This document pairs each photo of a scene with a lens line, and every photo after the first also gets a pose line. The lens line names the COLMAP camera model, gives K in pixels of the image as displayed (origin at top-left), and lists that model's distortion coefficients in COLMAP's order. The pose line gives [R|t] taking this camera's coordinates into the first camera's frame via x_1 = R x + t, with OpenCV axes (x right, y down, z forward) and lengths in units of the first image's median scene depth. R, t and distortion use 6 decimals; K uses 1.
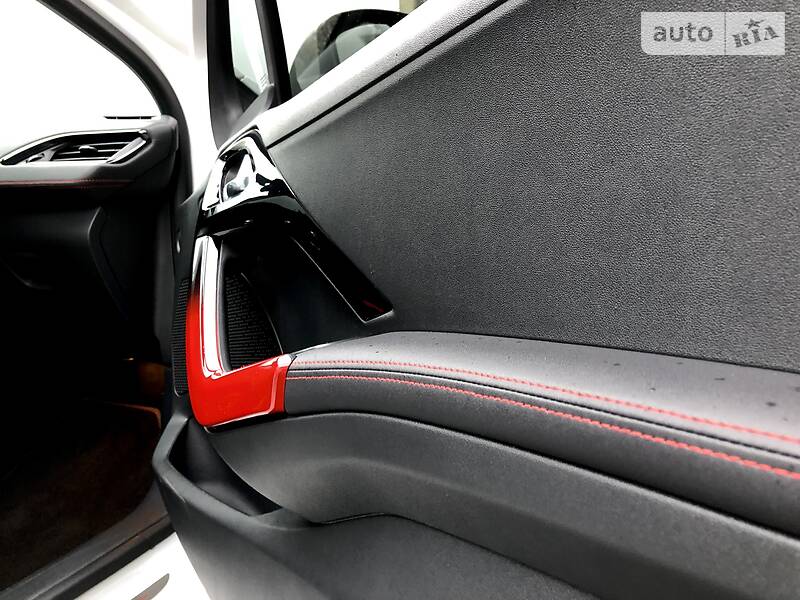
lens RADIAL K [[647.6, 0, 400.0], [0, 647.6, 300.0], [0, 0, 1]] dist [0.079321, -0.103988]
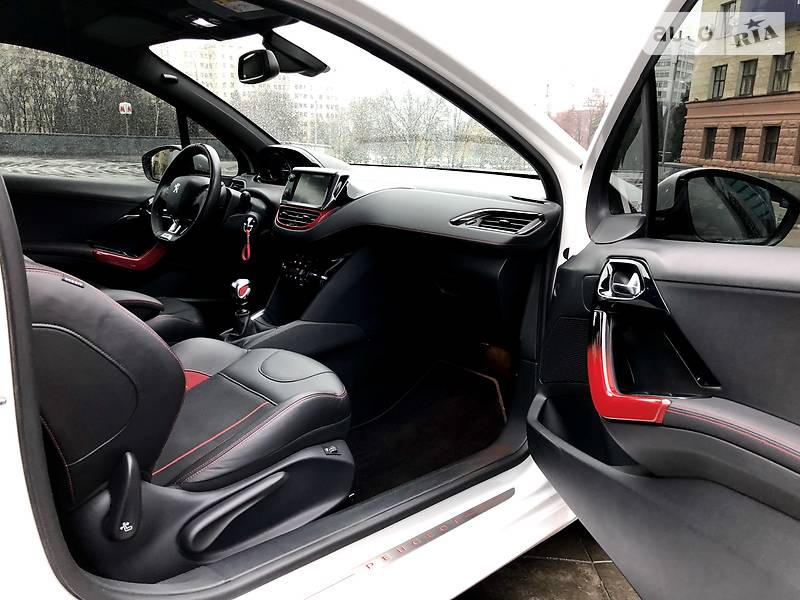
lens RADIAL K [[647.6, 0, 400.0], [0, 647.6, 300.0], [0, 0, 1]] dist [0.079321, -0.103988]
pose [[0.922944, 0.153449, -0.353027, -0.118862], [-0.134927, 0.987886, 0.076651, -0.128785], [0.360513, -0.023111, 0.932468, -0.606944]]
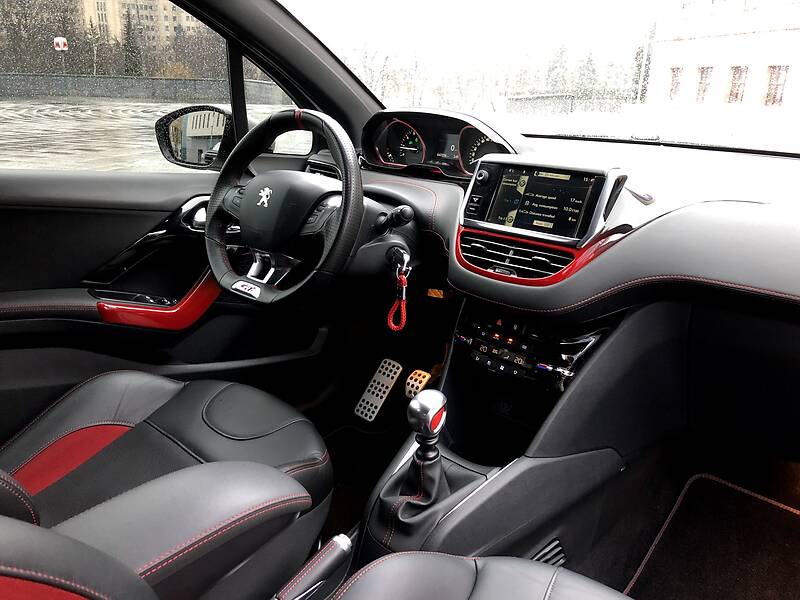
lens RADIAL K [[647.6, 0, 400.0], [0, 647.6, 300.0], [0, 0, 1]] dist [0.079321, -0.103988]
pose [[0.947017, 0.163300, -0.276573, -1.023003], [-0.124723, 0.980501, 0.151864, -0.251288], [0.295979, -0.109323, 0.948918, 0.100724]]
